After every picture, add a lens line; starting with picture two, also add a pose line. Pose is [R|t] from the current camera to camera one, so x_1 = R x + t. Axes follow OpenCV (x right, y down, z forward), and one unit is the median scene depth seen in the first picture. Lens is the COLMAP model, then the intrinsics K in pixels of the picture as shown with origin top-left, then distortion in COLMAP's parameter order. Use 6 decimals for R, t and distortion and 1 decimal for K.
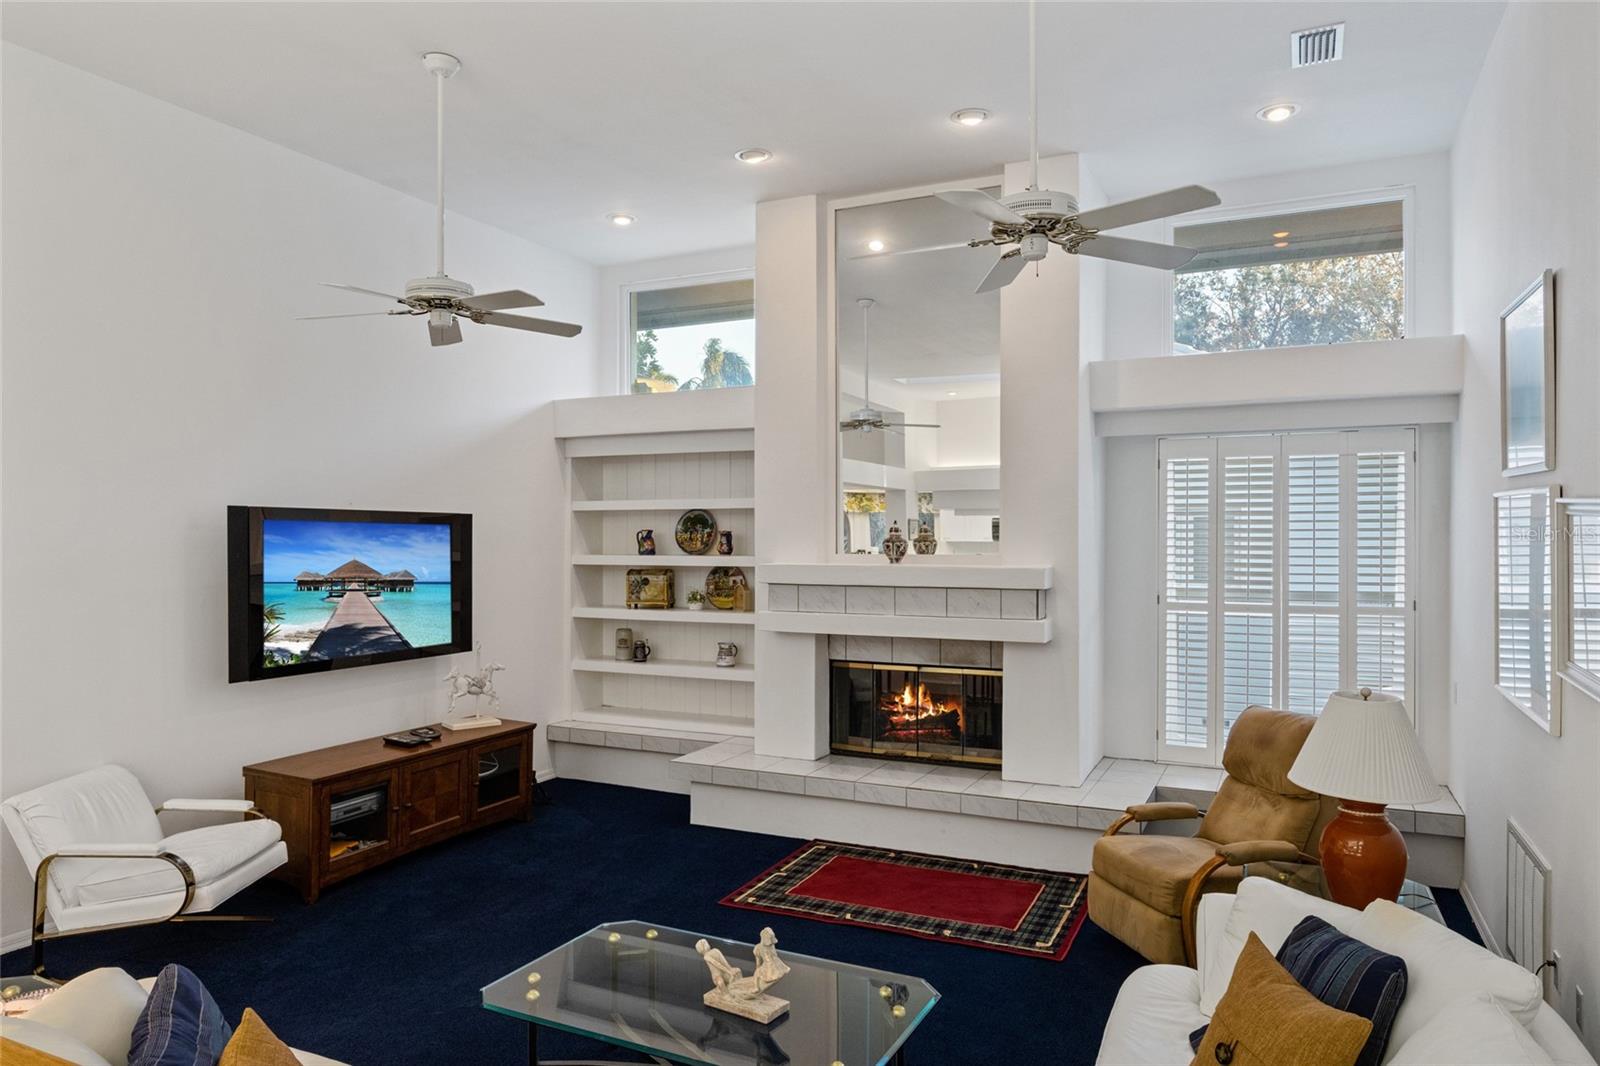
lens RADIAL K [[1020.0, 0, 788.5], [0, 1020.0, 538.1], [0, 0, 1]] dist [0.002499, -0.001959]
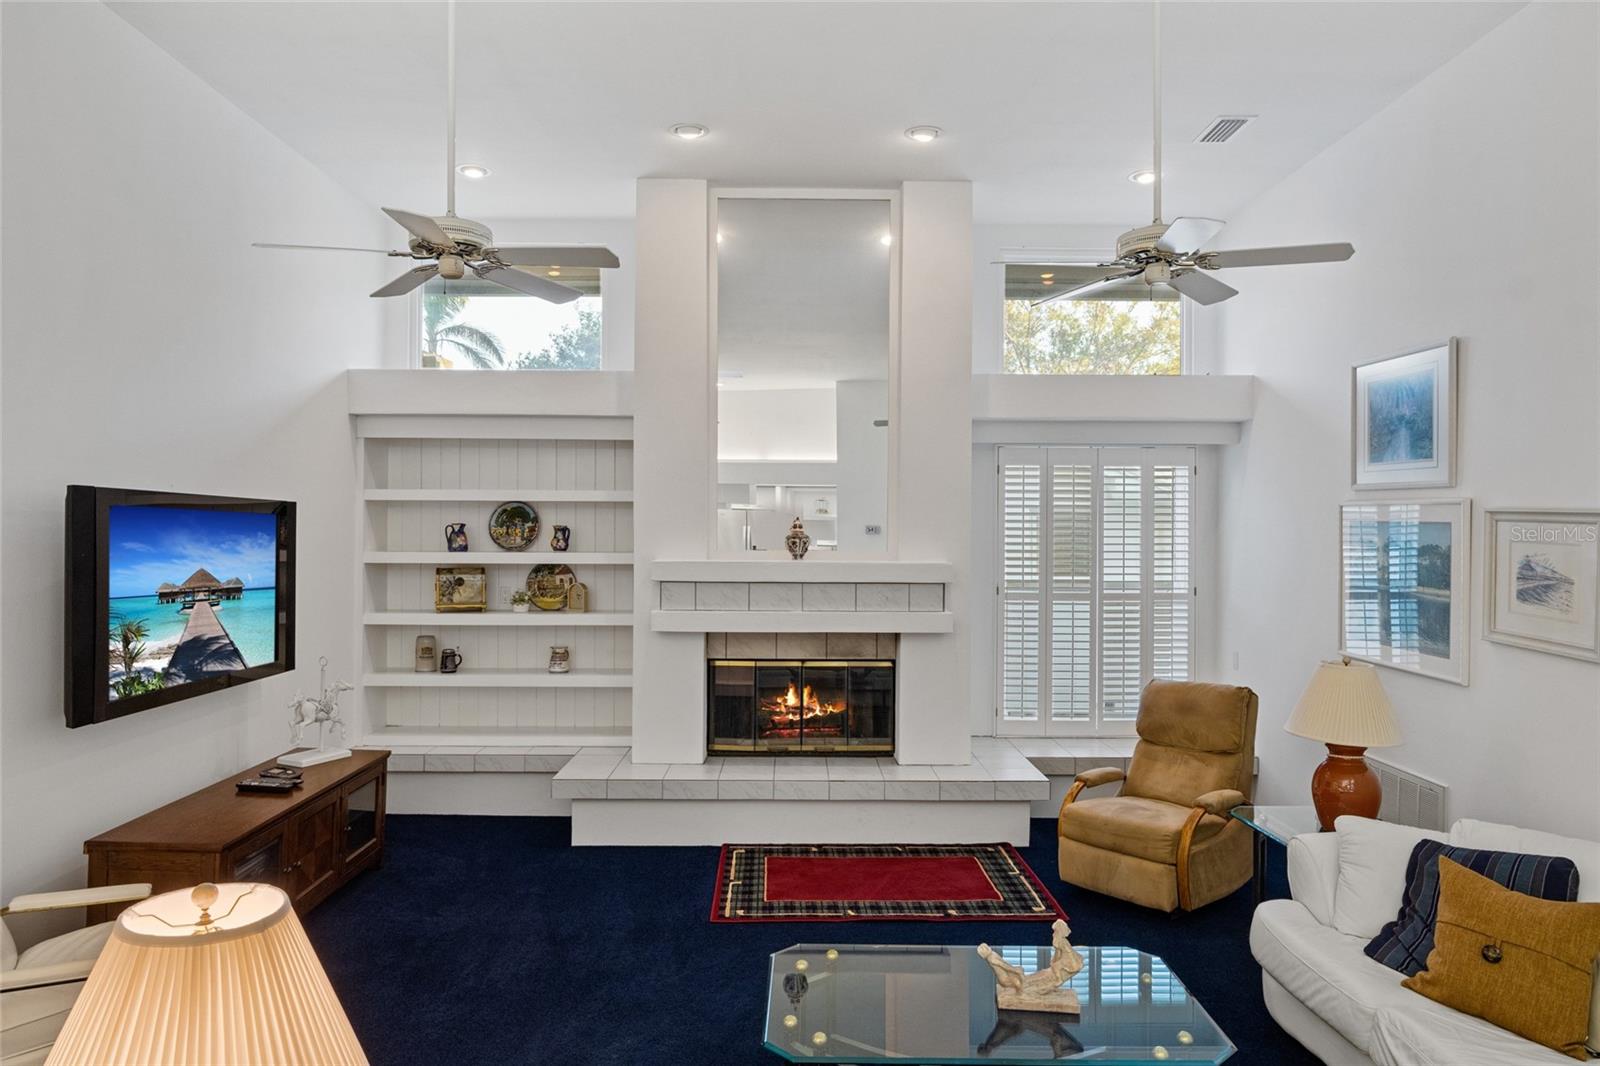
lens RADIAL K [[1020.0, 0, 790.5], [0, 1020.0, 530.5], [0, 0, 1]] dist [0.002499, -0.001959]
pose [[0.900256, 0.006600, 0.435311, -0.341077], [-0.005172, 0.999977, -0.004467, 0.000742], [-0.435330, 0.001770, 0.900269, 0.098660]]
